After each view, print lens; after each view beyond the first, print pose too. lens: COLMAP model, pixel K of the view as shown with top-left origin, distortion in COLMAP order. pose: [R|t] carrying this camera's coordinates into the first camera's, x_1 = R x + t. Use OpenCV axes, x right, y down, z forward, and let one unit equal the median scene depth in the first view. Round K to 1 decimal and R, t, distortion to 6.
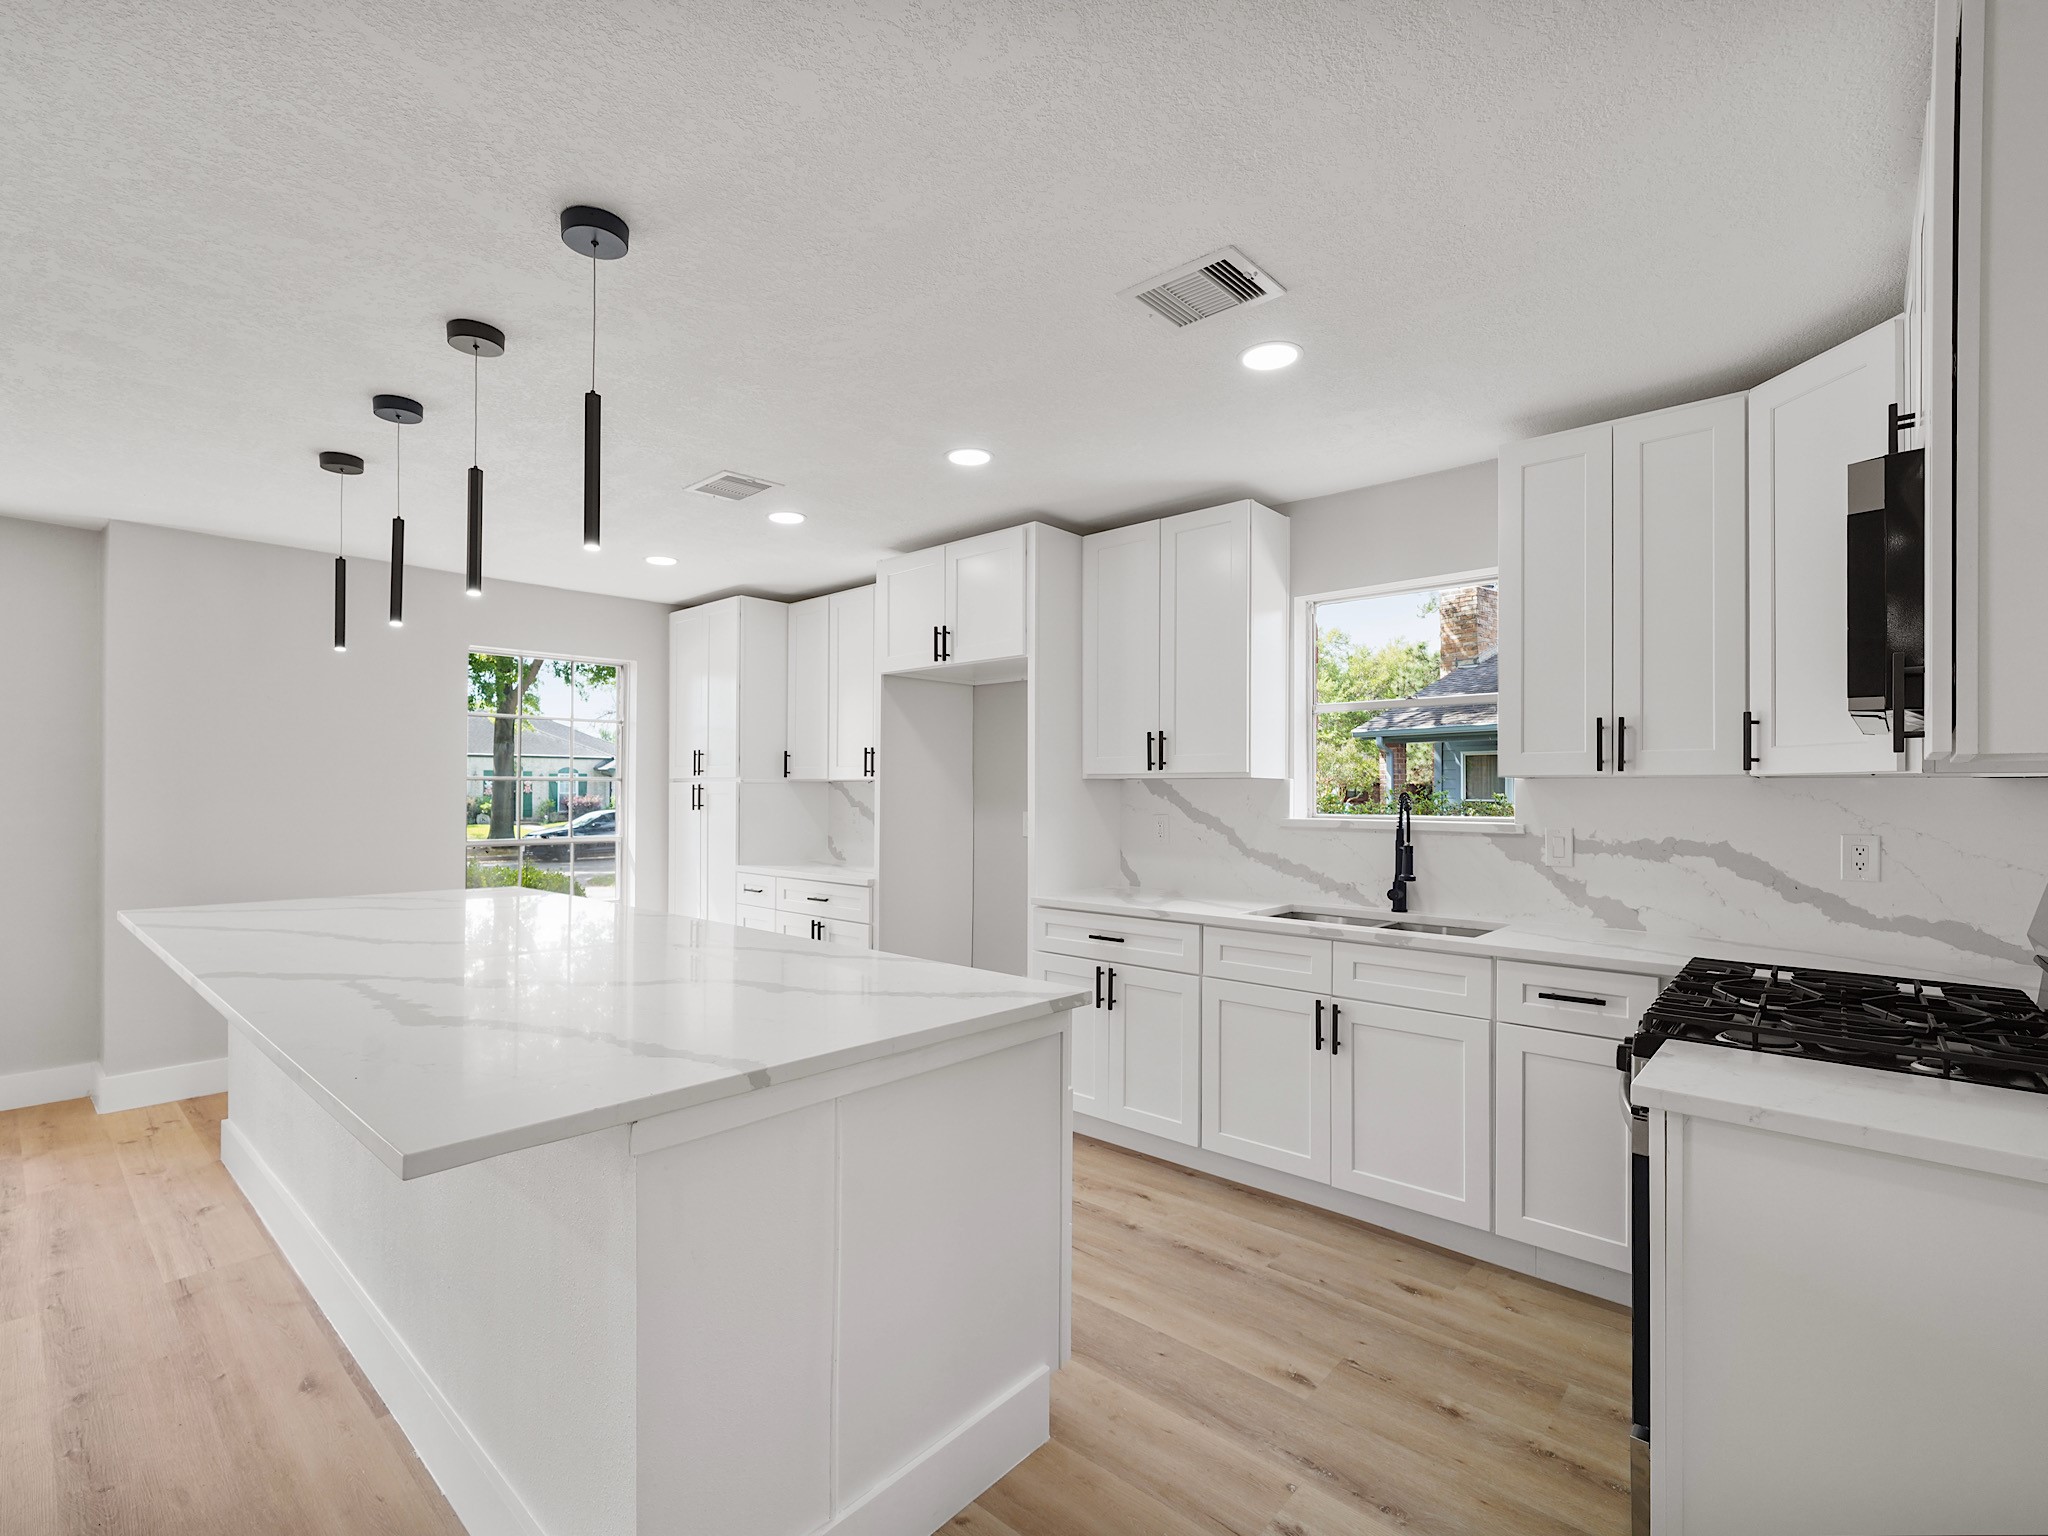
lens RADIAL K [[933.1, 0, 1032.0], [0, 933.1, 779.4], [0, 0, 1]] dist [-0.007903, 0.004023]
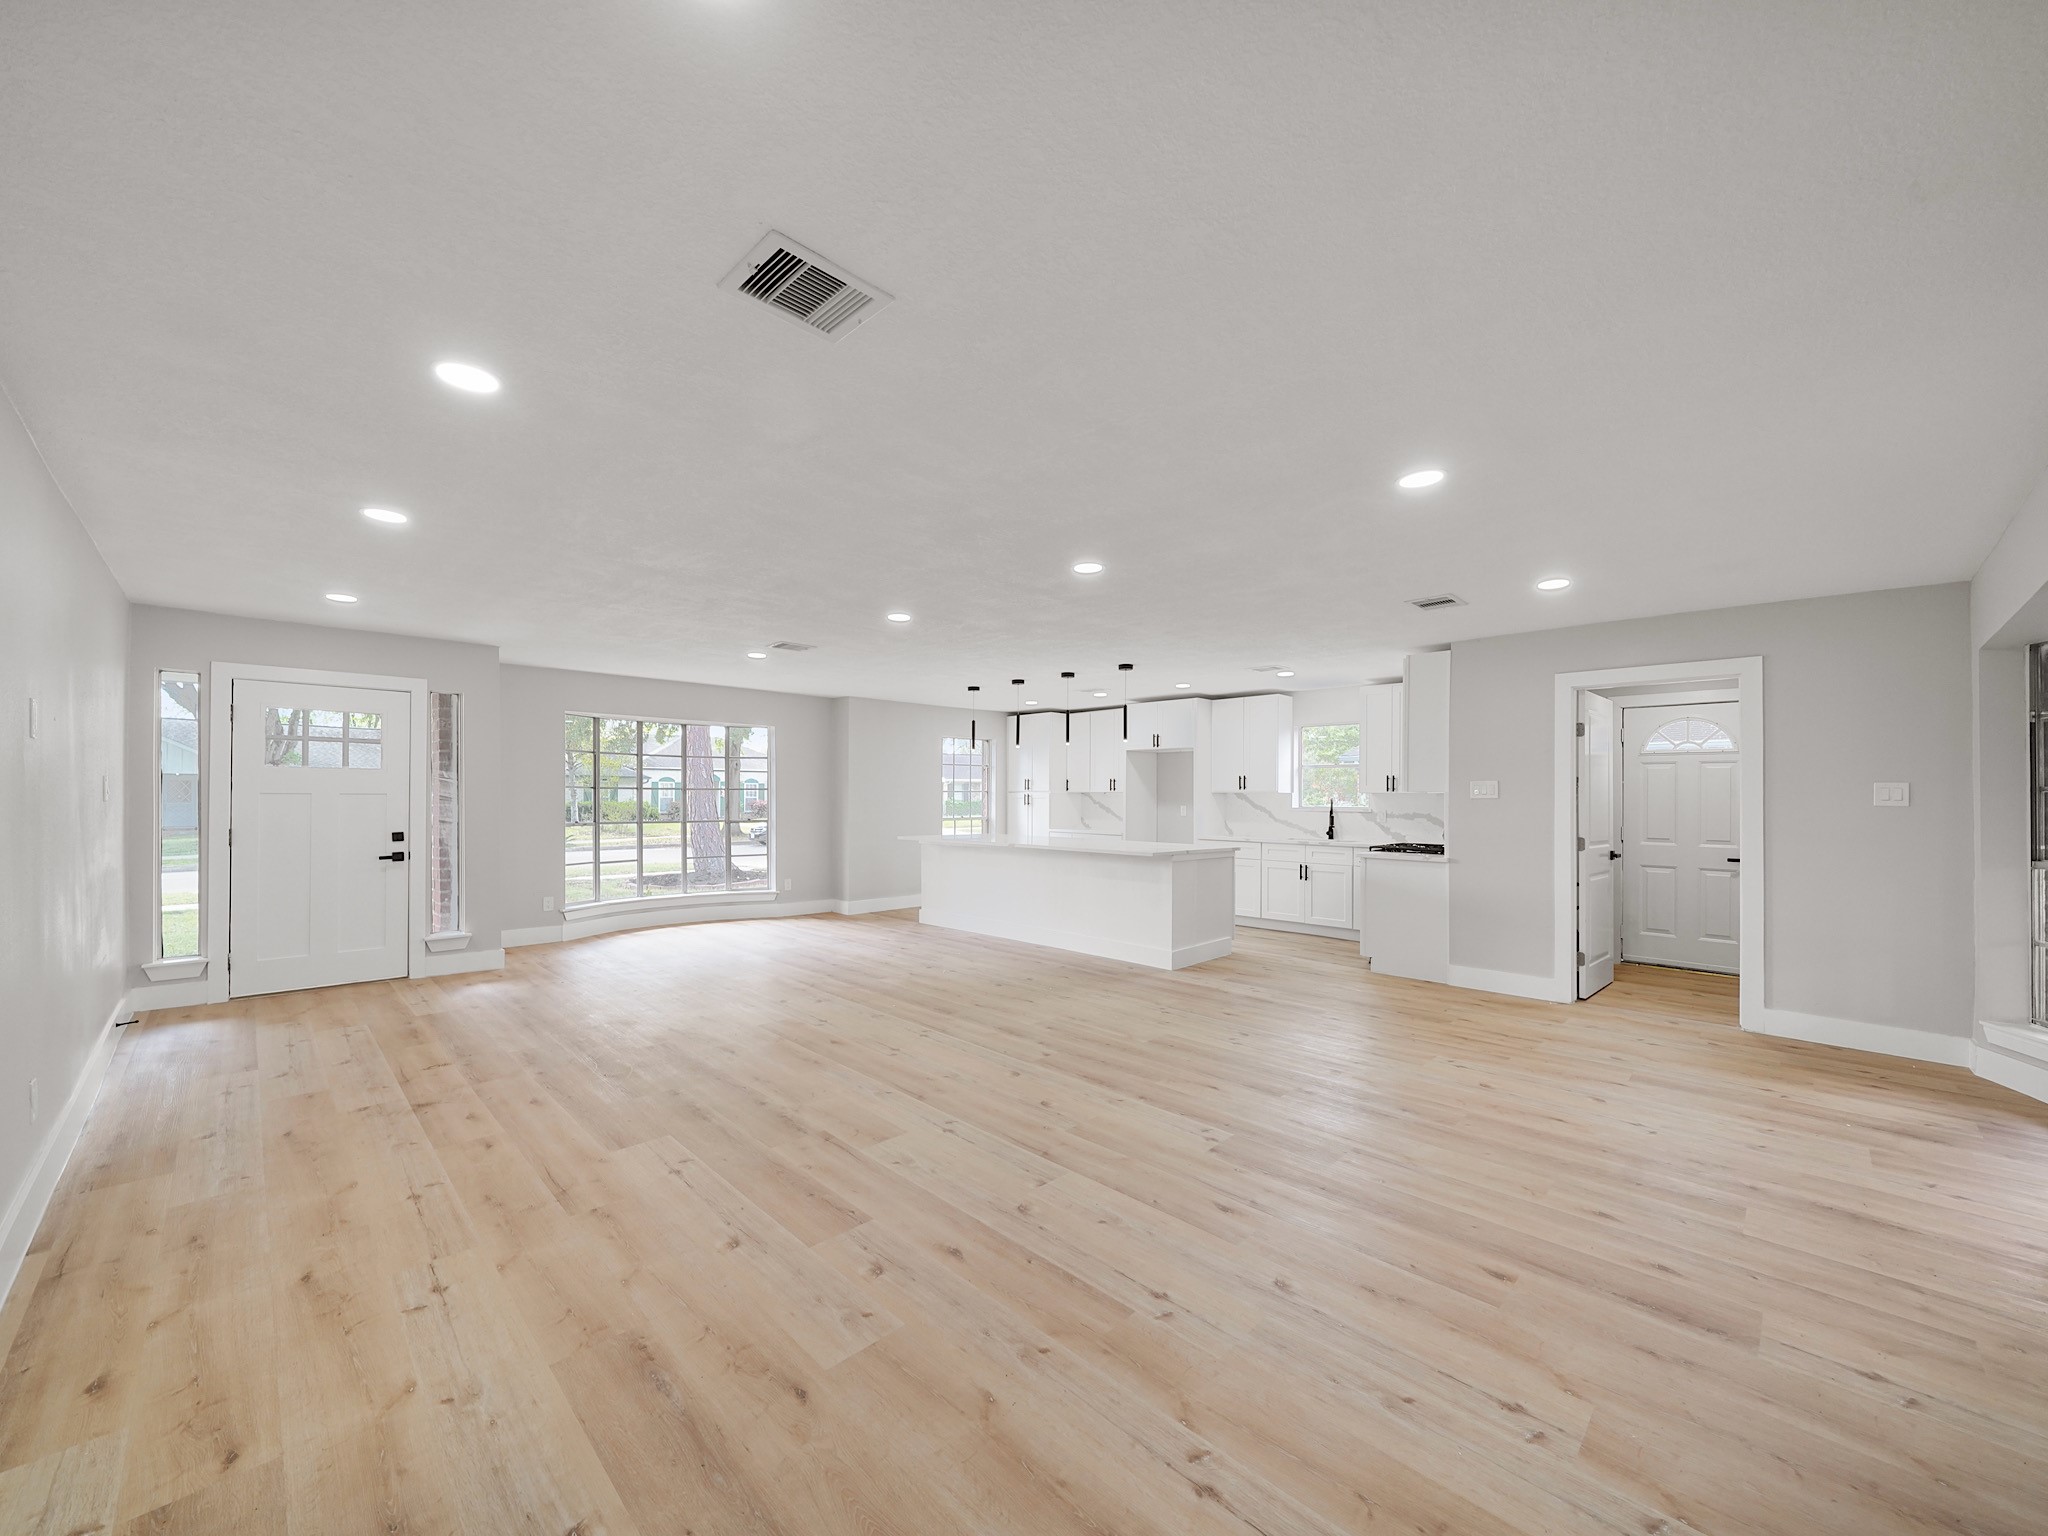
lens RADIAL K [[792.9, 0, 1017.6], [0, 792.9, 782.9], [0, 0, 1]] dist [-0.007349, -0.000423]
pose [[0.997382, 0.000380, -0.072309, -0.372270], [-0.000653, 0.999993, -0.003751, -0.021800], [0.072307, 0.003789, 0.997375, -1.427320]]
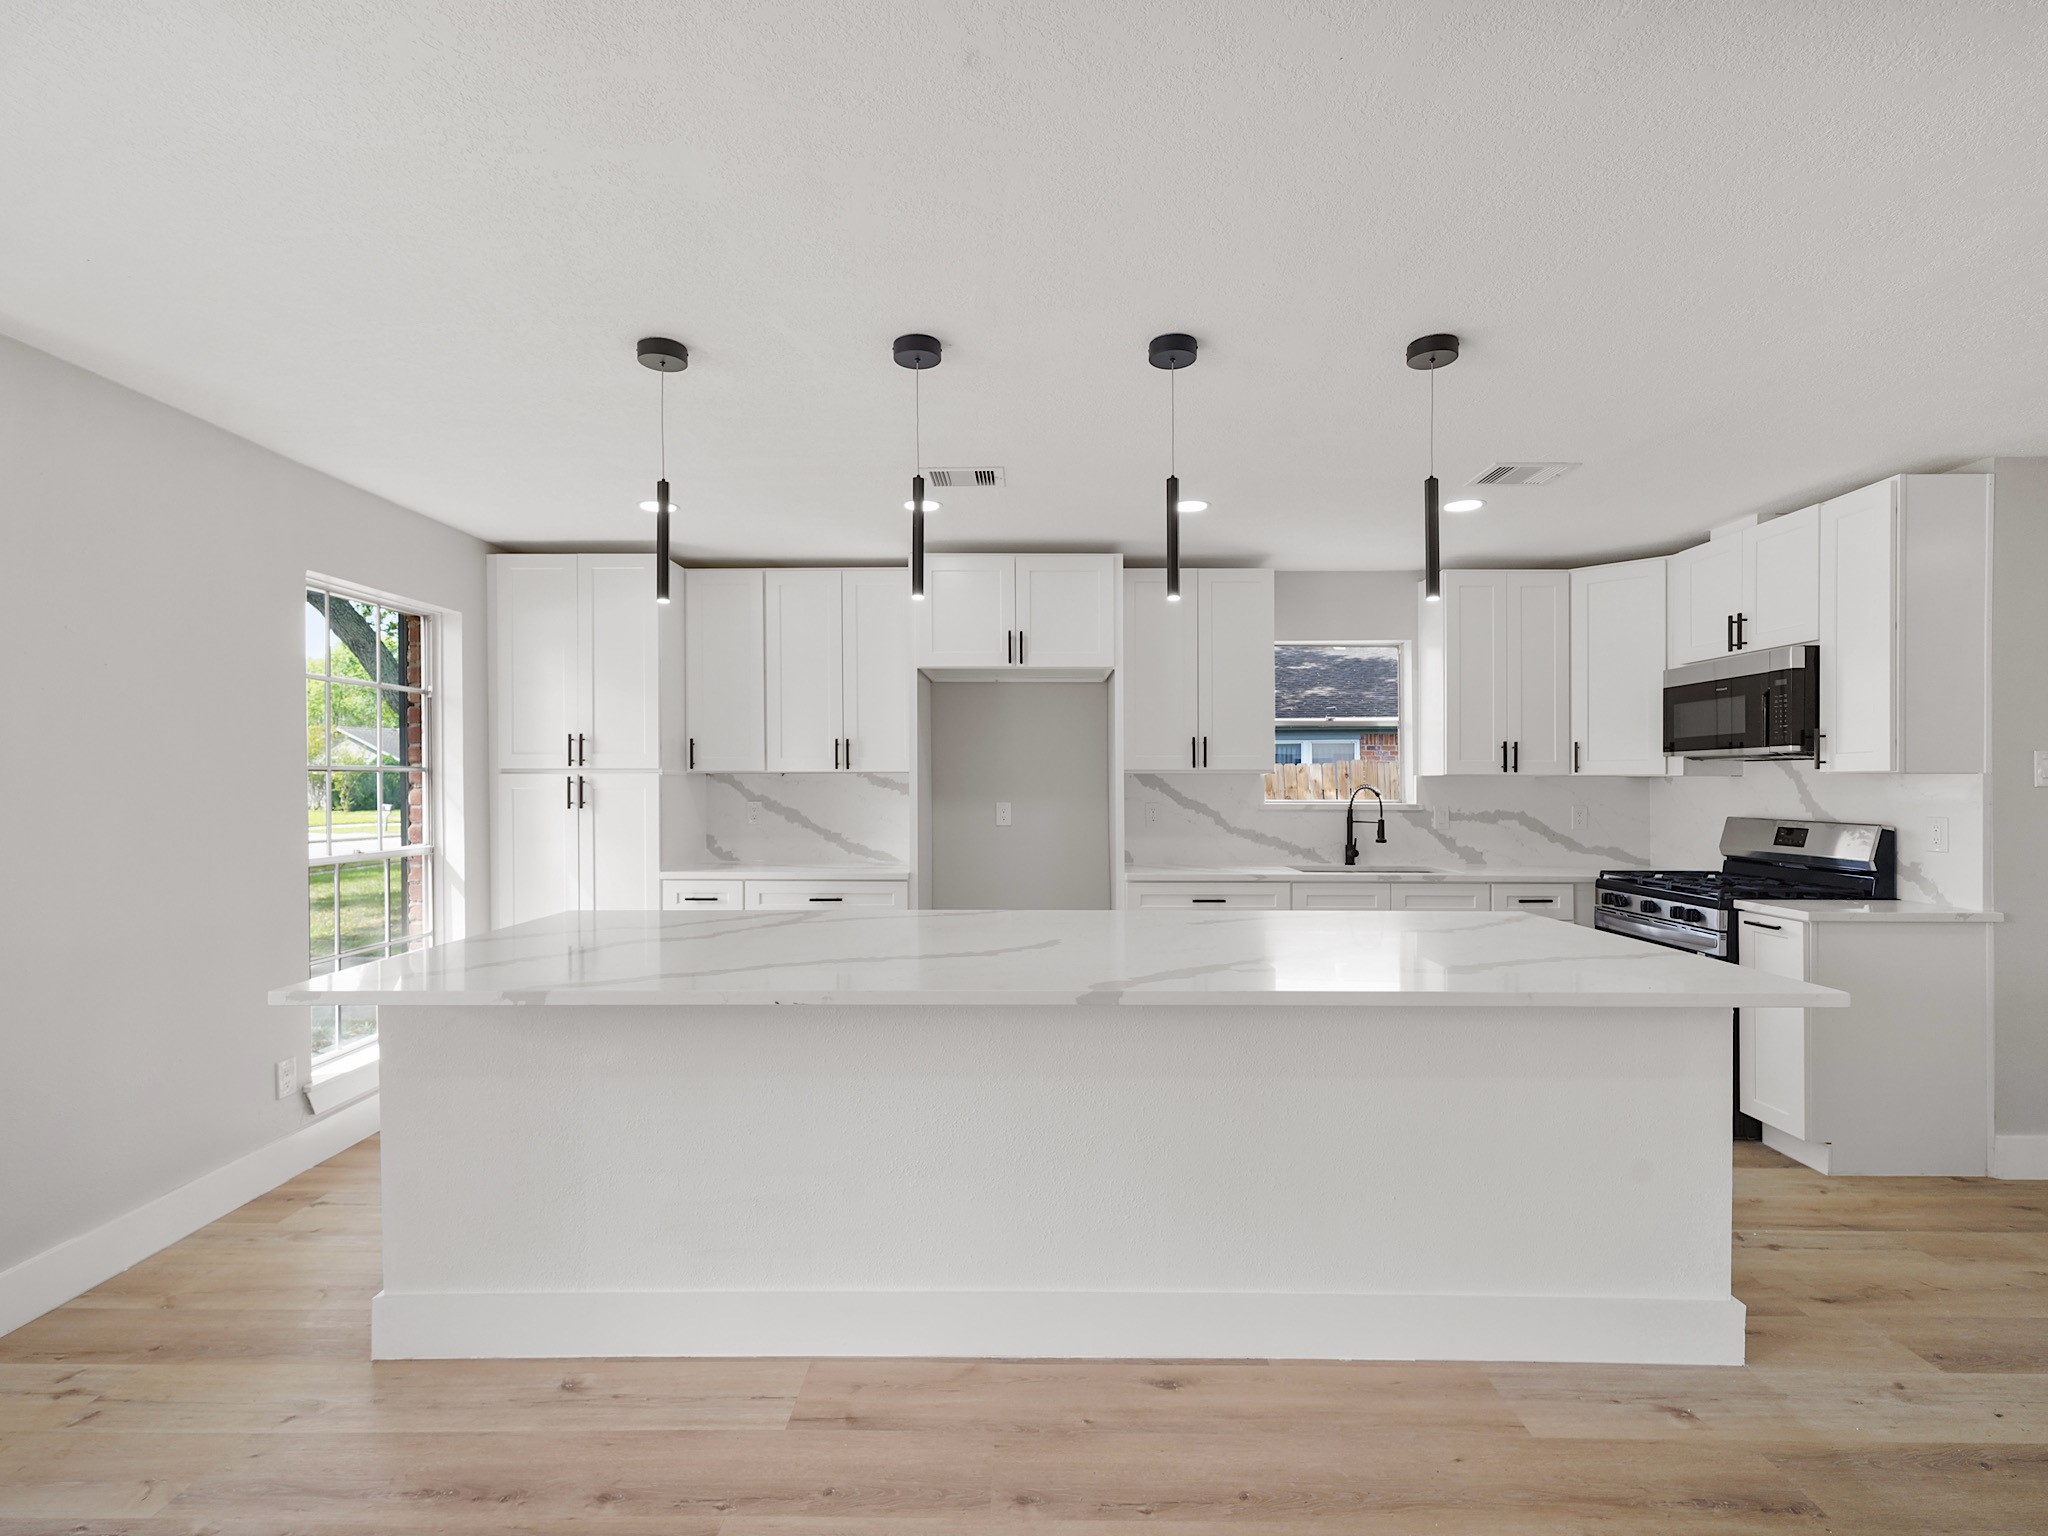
lens RADIAL K [[933.1, 0, 1024.5], [0, 933.1, 784.6], [0, 0, 1]] dist [-0.007903, 0.004023]
pose [[0.755119, -0.005679, 0.655563, -0.912526], [-0.007091, 0.999833, 0.016829, -0.006664], [-0.655550, -0.017356, 0.754953, 0.208177]]
